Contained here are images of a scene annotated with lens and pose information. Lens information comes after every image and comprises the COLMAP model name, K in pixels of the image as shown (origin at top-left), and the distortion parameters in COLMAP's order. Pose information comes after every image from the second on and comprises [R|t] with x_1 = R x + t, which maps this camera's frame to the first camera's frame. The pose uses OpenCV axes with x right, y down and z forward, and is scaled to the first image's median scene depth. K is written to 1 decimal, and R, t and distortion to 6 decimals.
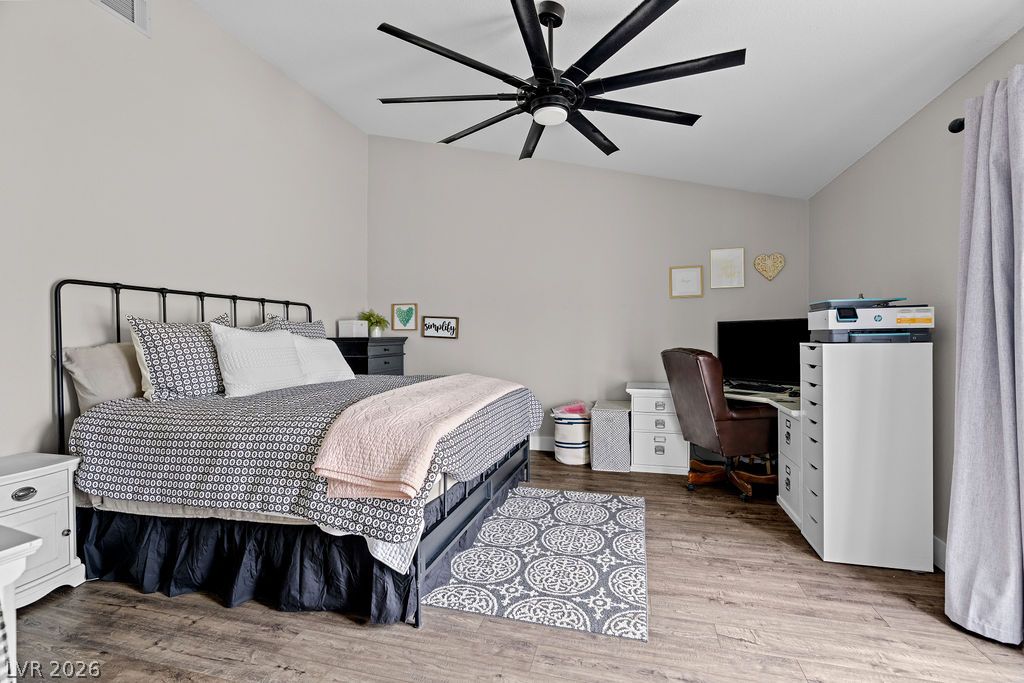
lens RADIAL K [[460.6, 0, 511.0], [0, 460.6, 338.6], [0, 0, 1]] dist [-0.003454, -0.000174]
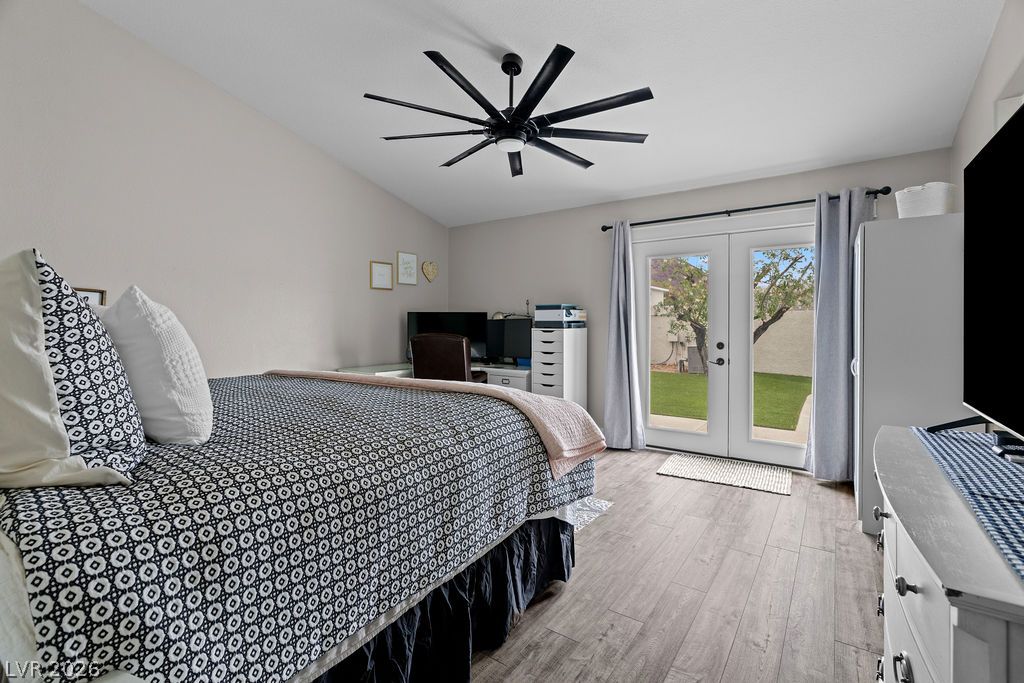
lens RADIAL K [[476.0, 0, 516.4], [0, 476.0, 318.2], [0, 0, 1]] dist [-0.000974, 0.000387]
pose [[0.317981, 0.017723, 0.947931, -1.140114], [-0.000106, 0.999826, -0.018658, 0.005087], [-0.948097, 0.005832, 0.317928, 0.593324]]
